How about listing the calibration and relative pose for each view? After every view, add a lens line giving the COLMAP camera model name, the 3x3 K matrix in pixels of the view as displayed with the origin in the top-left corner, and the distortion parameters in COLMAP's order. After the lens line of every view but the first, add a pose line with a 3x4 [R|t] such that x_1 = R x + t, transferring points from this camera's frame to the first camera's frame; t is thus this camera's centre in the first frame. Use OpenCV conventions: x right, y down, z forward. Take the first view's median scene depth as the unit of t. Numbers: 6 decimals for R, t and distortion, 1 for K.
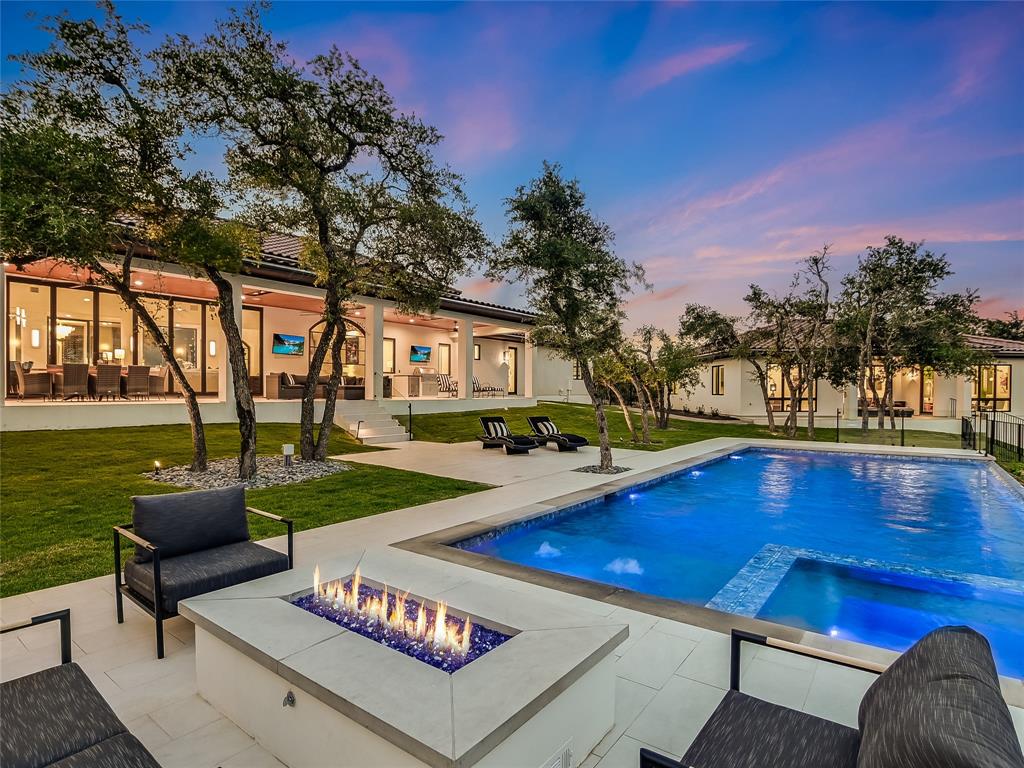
lens RADIAL K [[544.4, 0, 505.9], [0, 544.4, 389.5], [0, 0, 1]] dist [-0.025828, 0.003420]
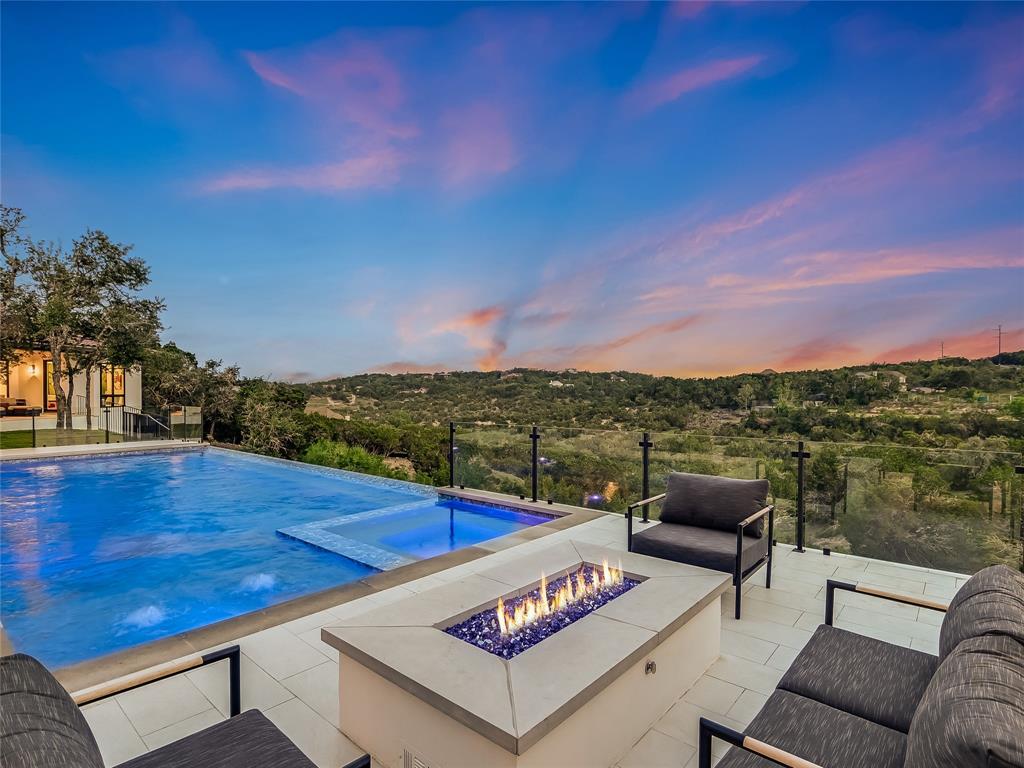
lens RADIAL K [[544.4, 0, 517.8], [0, 544.4, 381.6], [0, 0, 1]] dist [-0.025828, 0.003420]
pose [[0.067812, 0.009498, 0.997653, -0.196504], [-0.001101, 0.999955, -0.009445, -0.001155], [-0.997698, -0.000458, 0.067819, 0.152186]]
